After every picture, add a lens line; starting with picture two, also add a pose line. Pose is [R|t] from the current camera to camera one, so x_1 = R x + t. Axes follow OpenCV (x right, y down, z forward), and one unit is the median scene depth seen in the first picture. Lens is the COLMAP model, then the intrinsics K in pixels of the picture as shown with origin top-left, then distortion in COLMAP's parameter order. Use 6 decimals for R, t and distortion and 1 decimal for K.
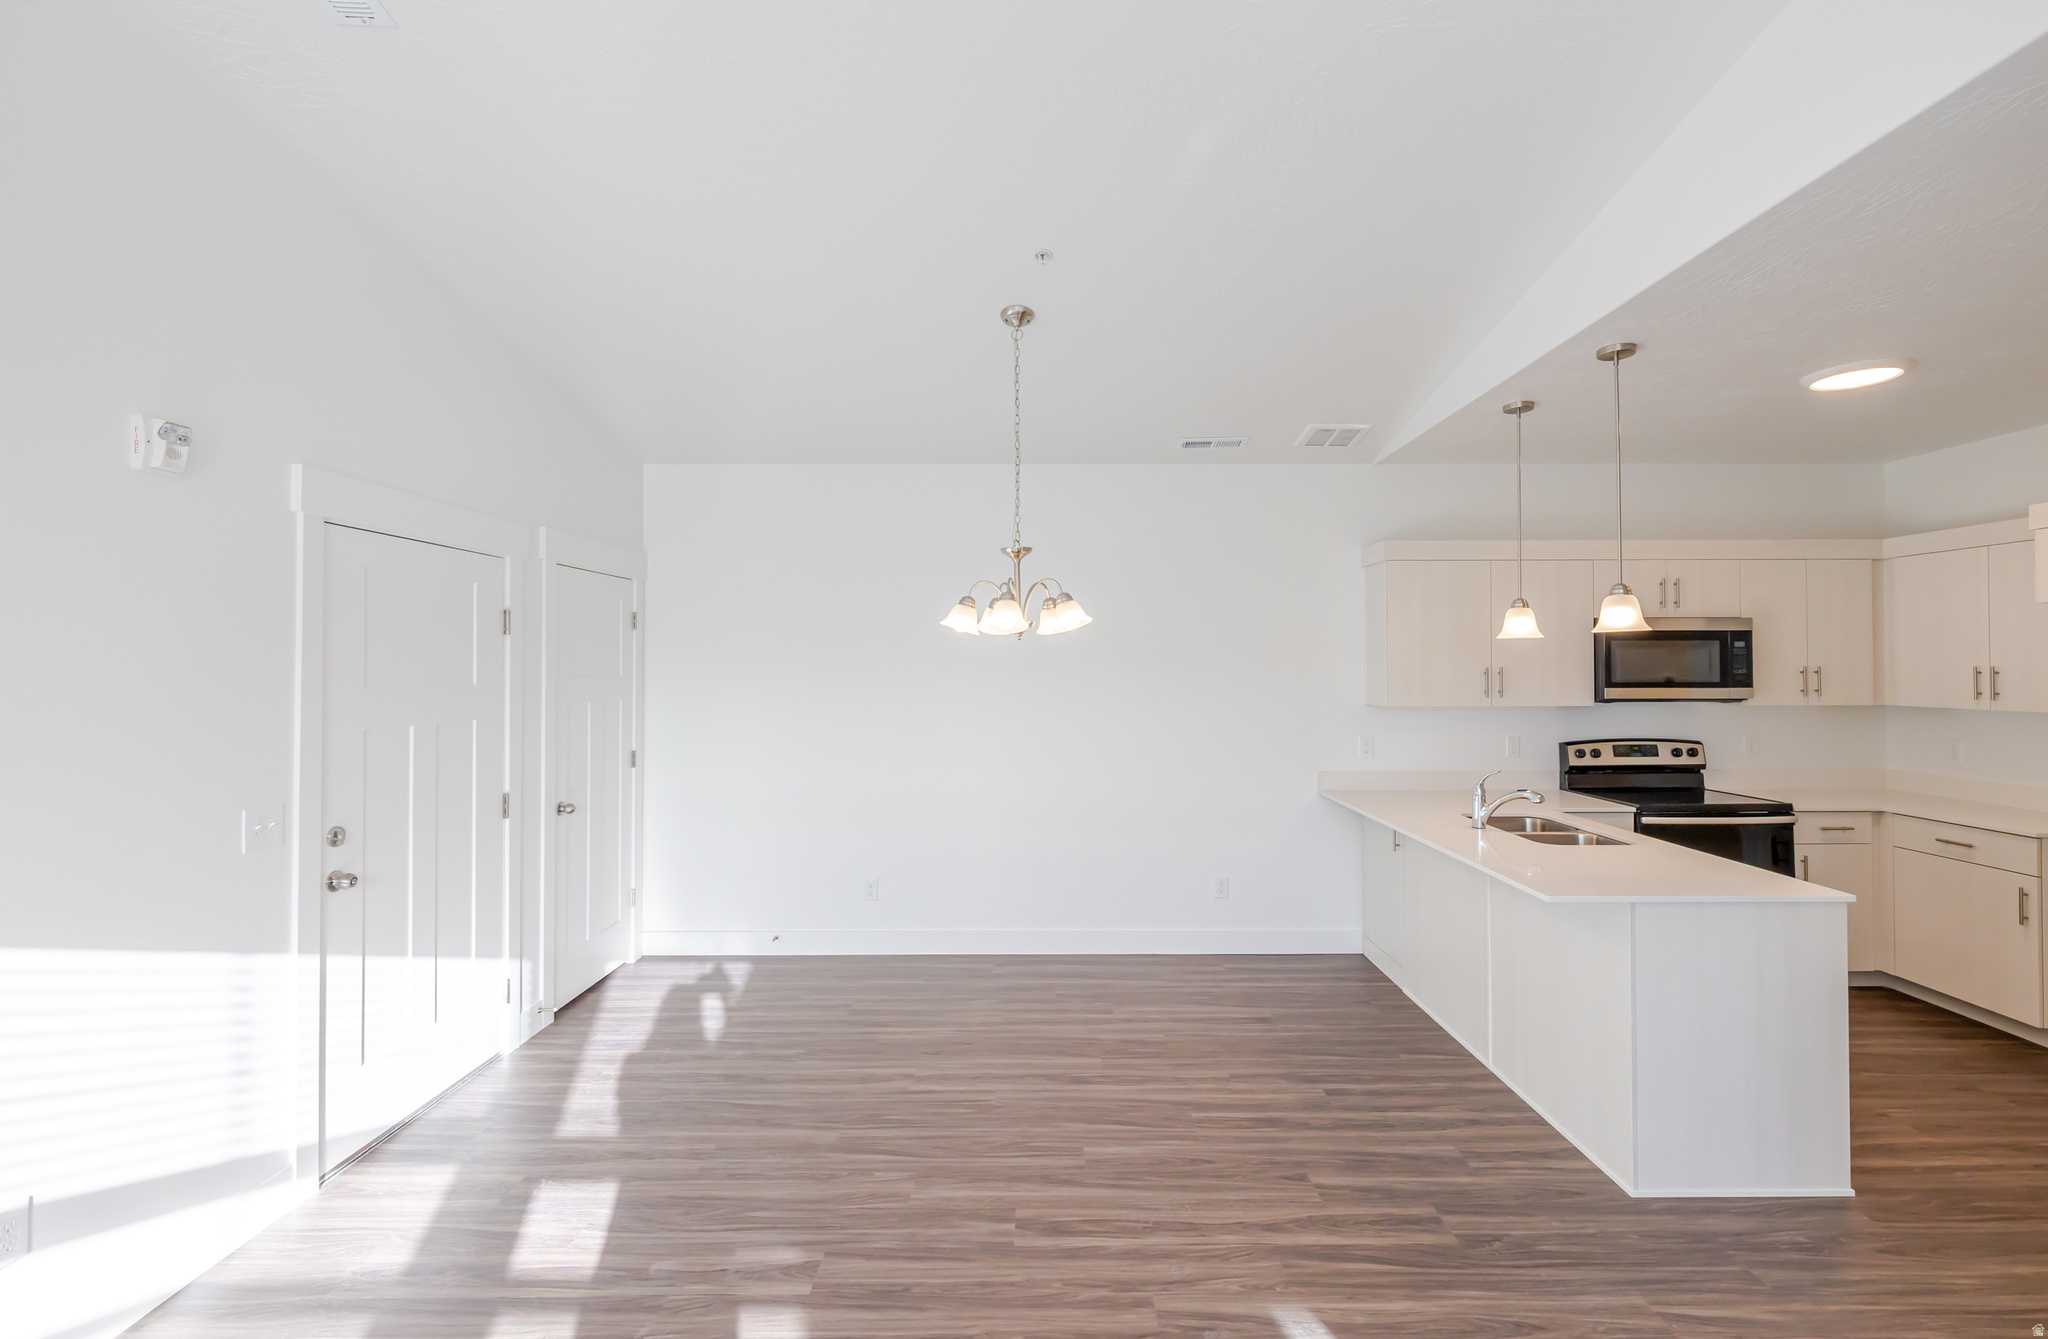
lens RADIAL K [[875.1, 0, 1045.9], [0, 875.1, 659.1], [0, 0, 1]] dist [0.001186, -0.000778]
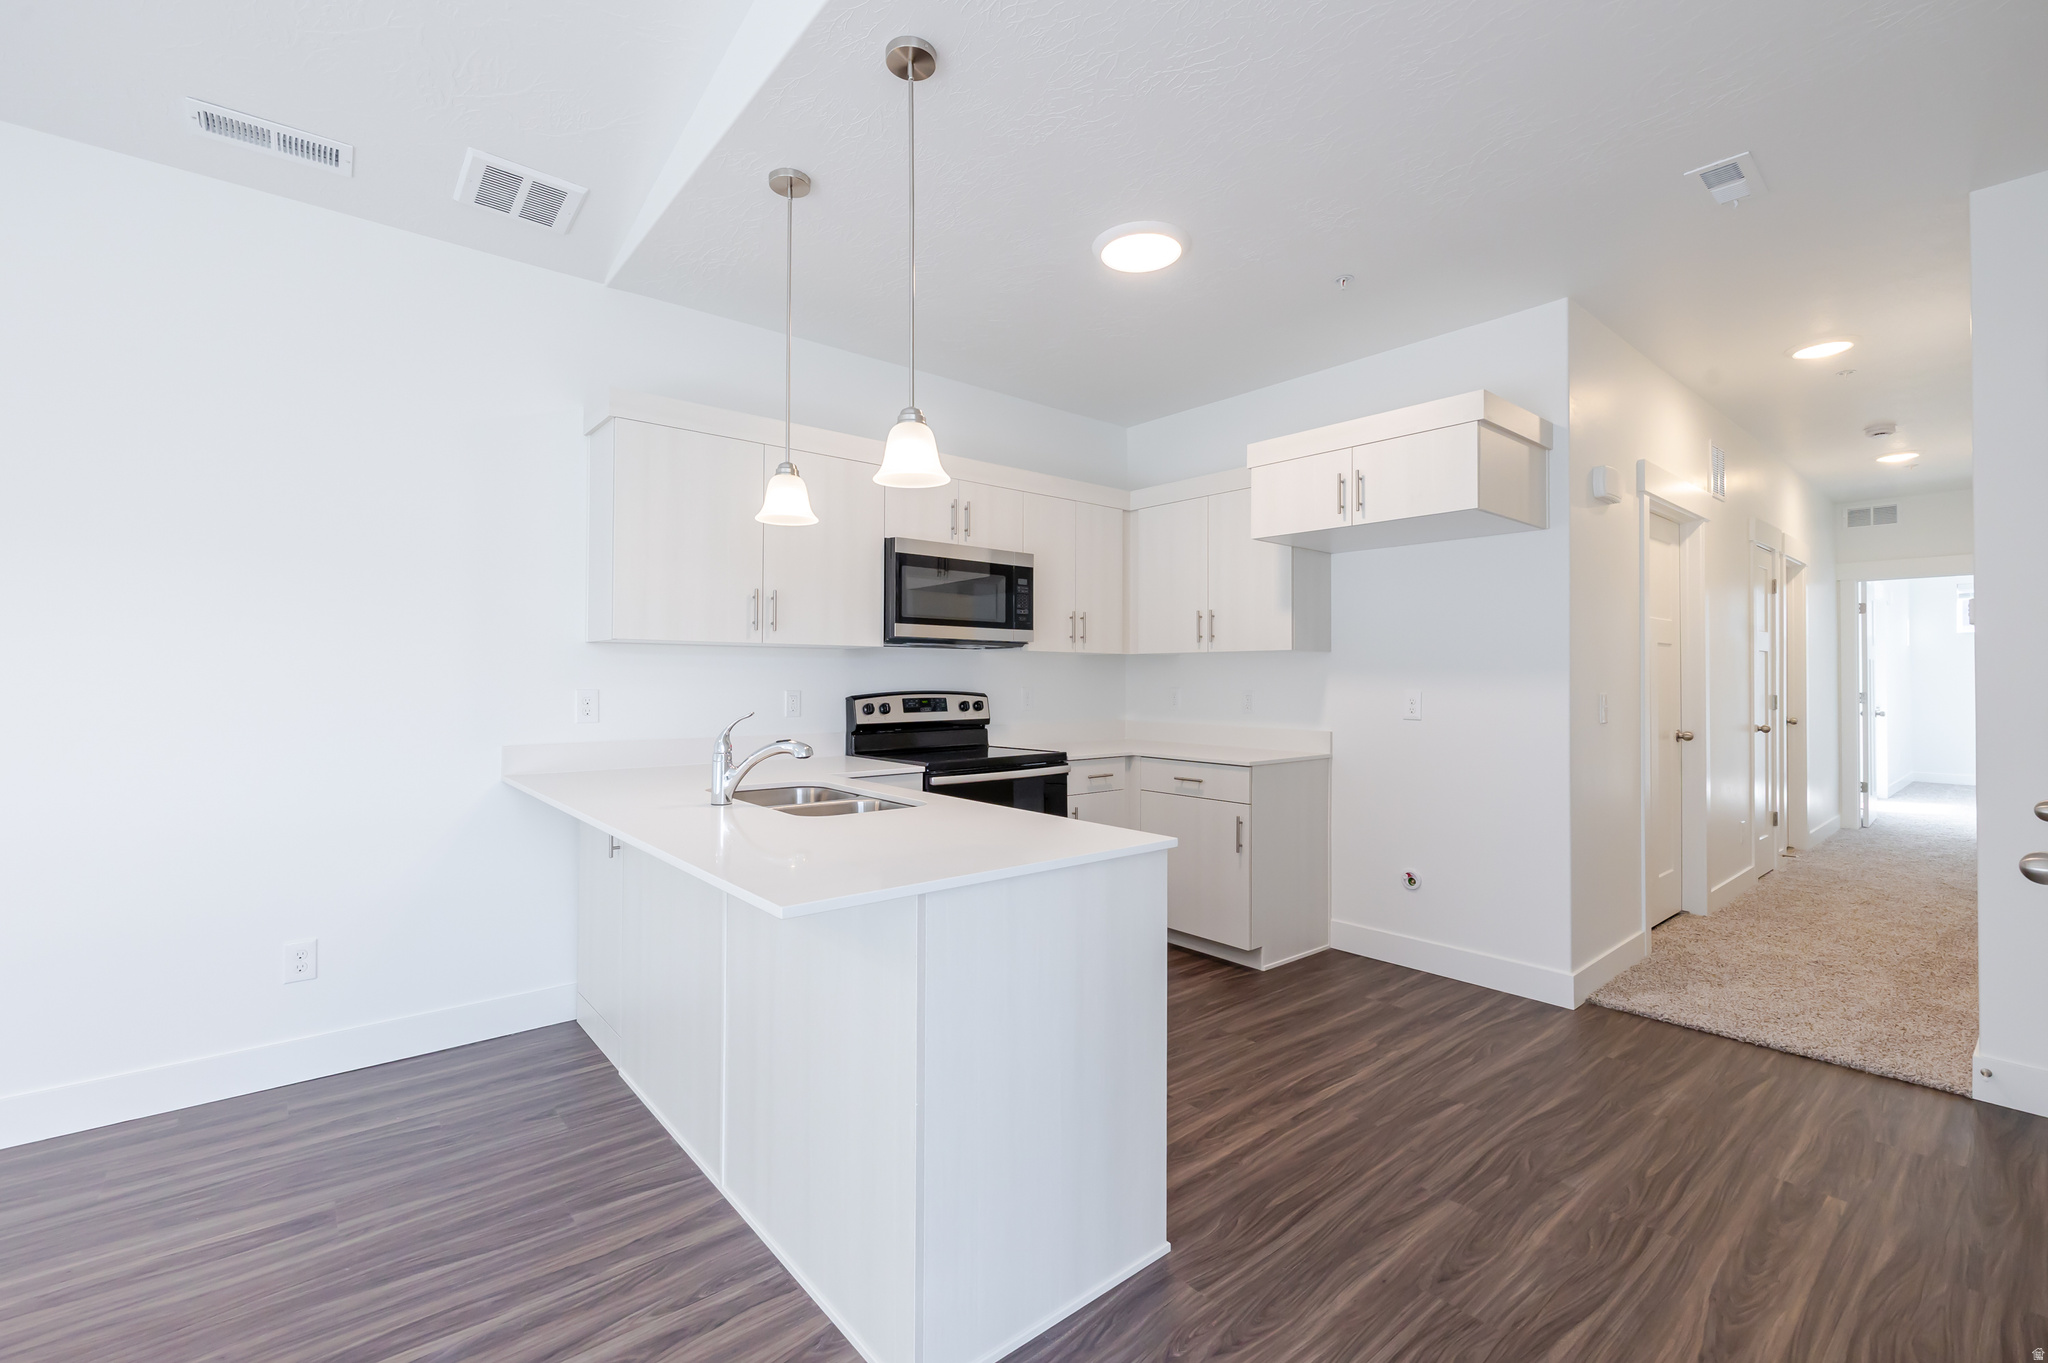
lens RADIAL K [[872.5, 0, 1019.2], [0, 872.5, 672.1], [0, 0, 1]] dist [0.000715, -0.000130]
pose [[0.763864, 0.012225, 0.645261, 0.208681], [-0.012806, 0.999911, -0.003784, 0.080472], [-0.645250, -0.005373, 0.763953, 0.312891]]
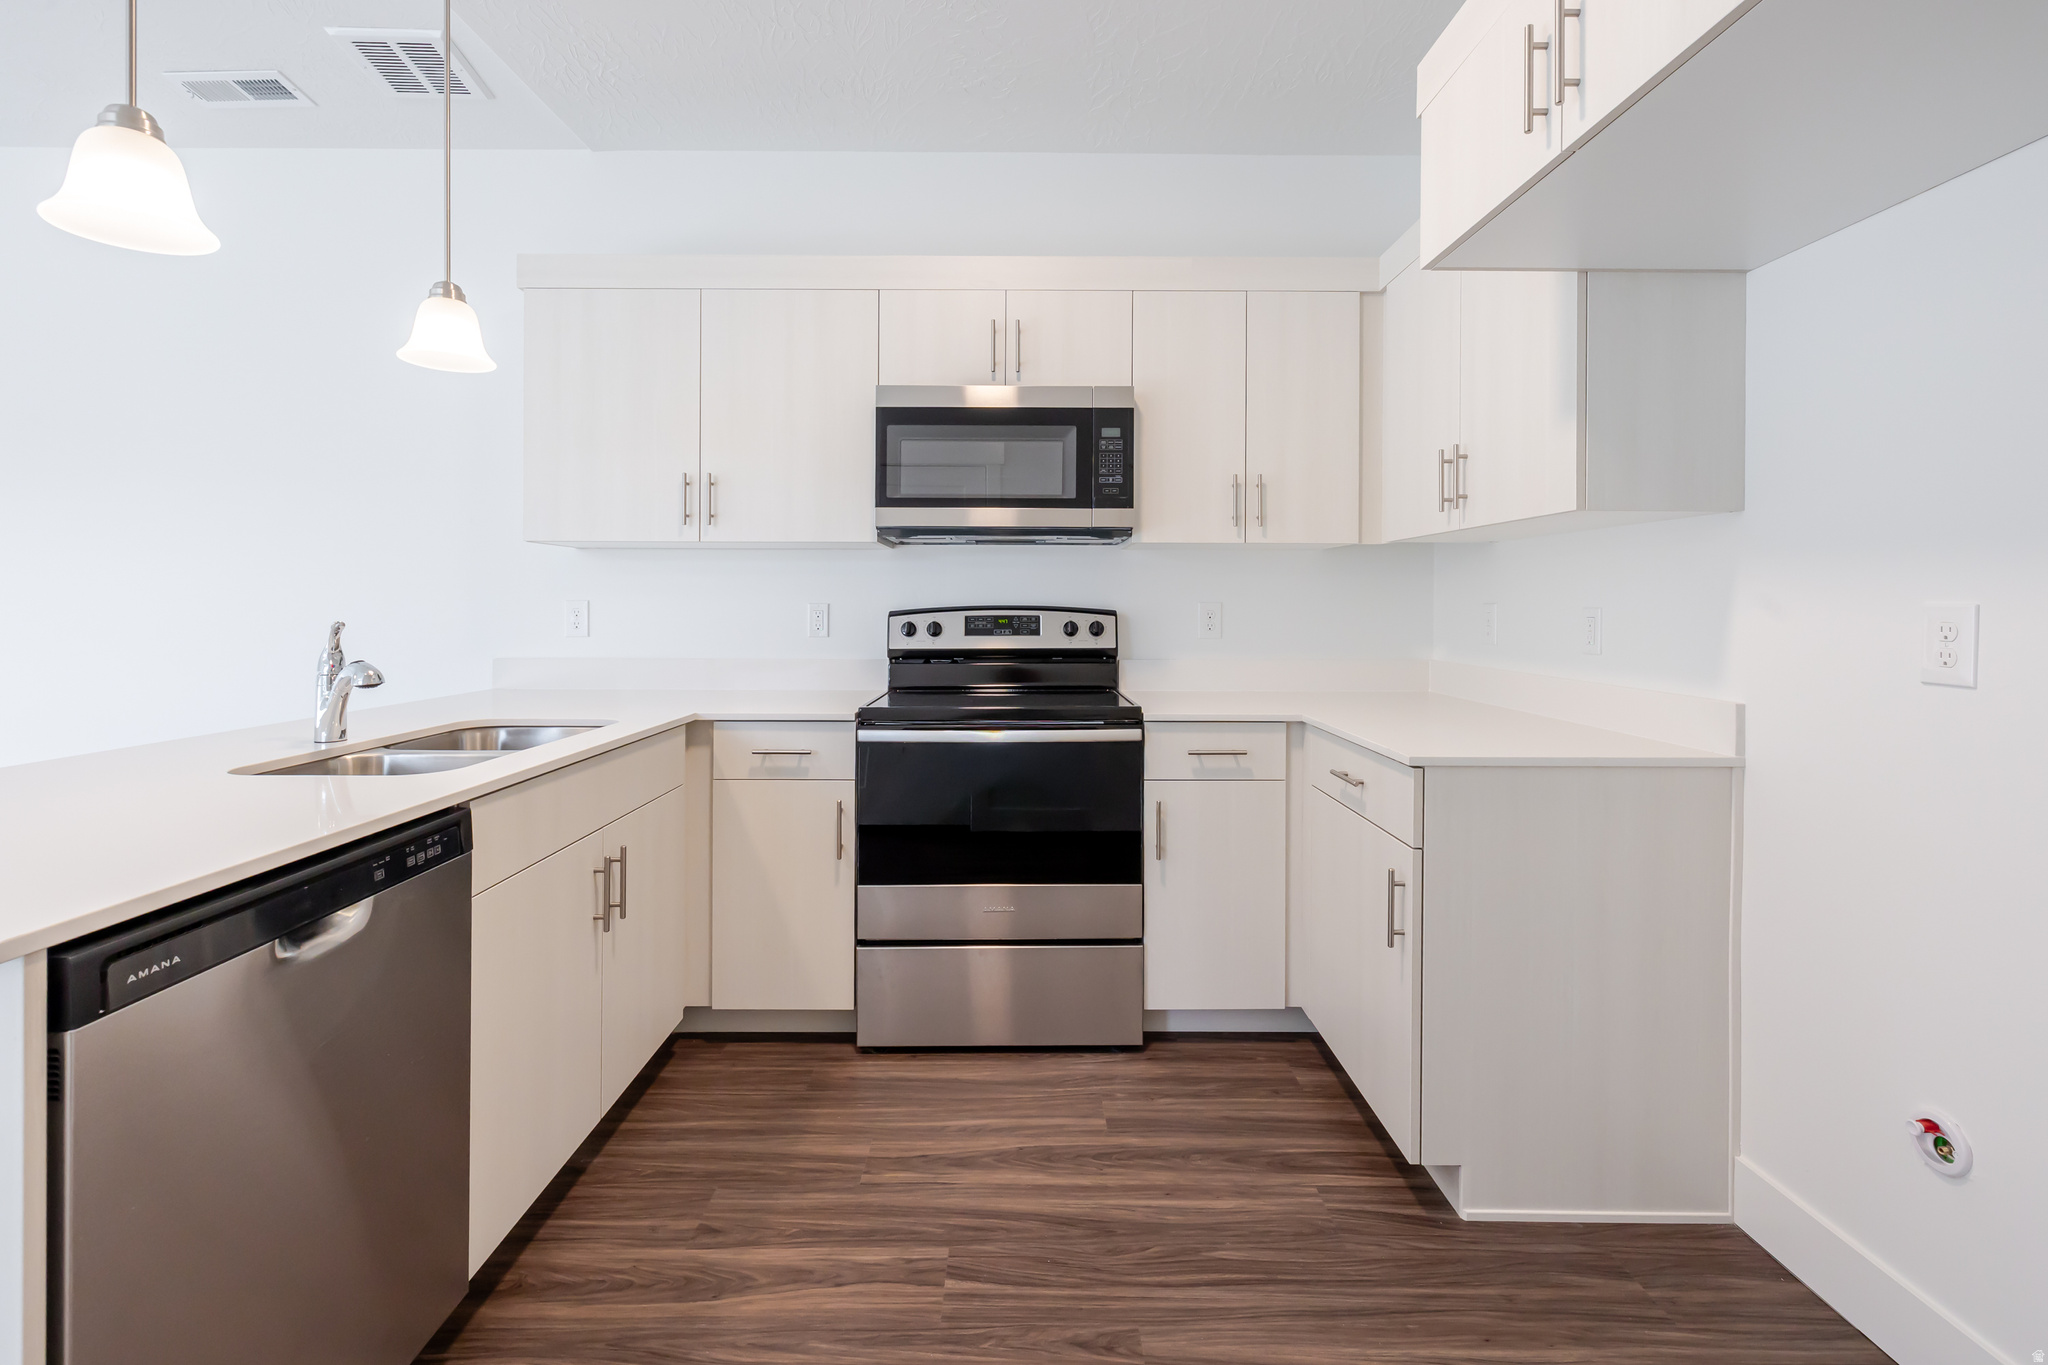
lens RADIAL K [[898.1, 0, 1018.0], [0, 898.1, 607.0], [0, 0, 1]] dist [-0.000406, 0.000332]
pose [[0.999953, 0.007920, 0.005573, 0.733389], [-0.007980, 0.999910, 0.010763, 0.091889], [-0.005487, -0.010807, 0.999927, 0.413613]]
